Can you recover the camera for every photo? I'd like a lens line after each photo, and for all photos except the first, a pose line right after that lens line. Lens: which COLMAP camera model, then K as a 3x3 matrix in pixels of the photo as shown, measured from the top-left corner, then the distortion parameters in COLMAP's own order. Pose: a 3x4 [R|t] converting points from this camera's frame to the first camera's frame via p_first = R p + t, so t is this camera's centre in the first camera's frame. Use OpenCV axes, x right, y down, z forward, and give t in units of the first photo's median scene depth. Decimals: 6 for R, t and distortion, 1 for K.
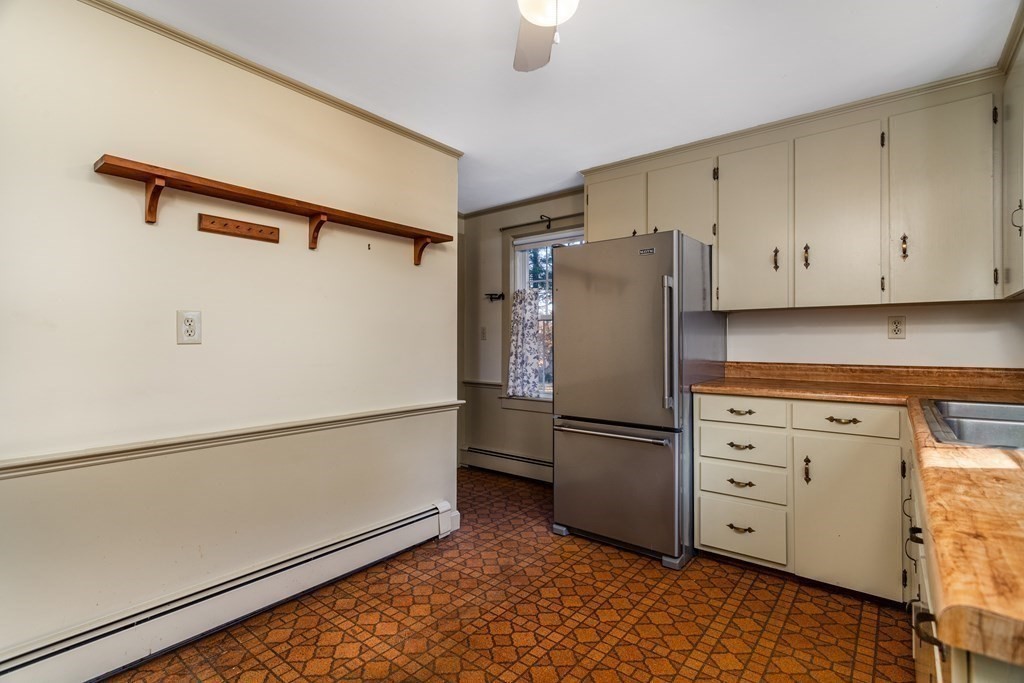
lens RADIAL K [[484.9, 0, 508.9], [0, 484.9, 339.8], [0, 0, 1]] dist [-0.000431, -0.000686]
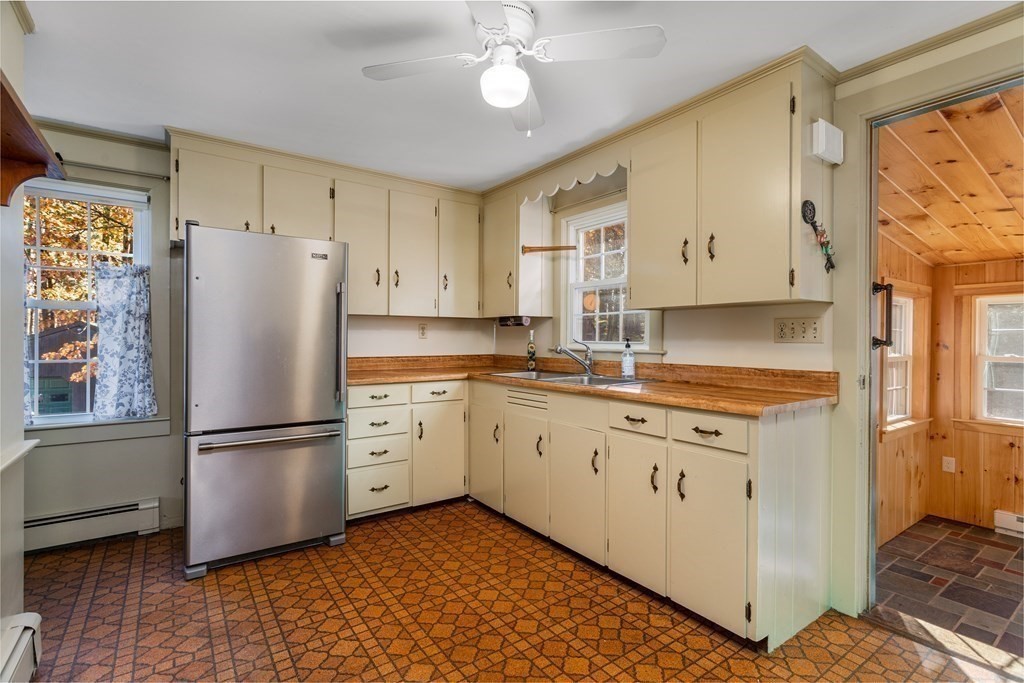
lens RADIAL K [[484.9, 0, 510.6], [0, 484.9, 341.1], [0, 0, 1]] dist [-0.000431, -0.000686]
pose [[0.264427, -0.006521, 0.964384, -0.682643], [-0.010593, 0.999897, 0.009666, -0.013314], [-0.964347, -0.012771, 0.264331, 0.352969]]
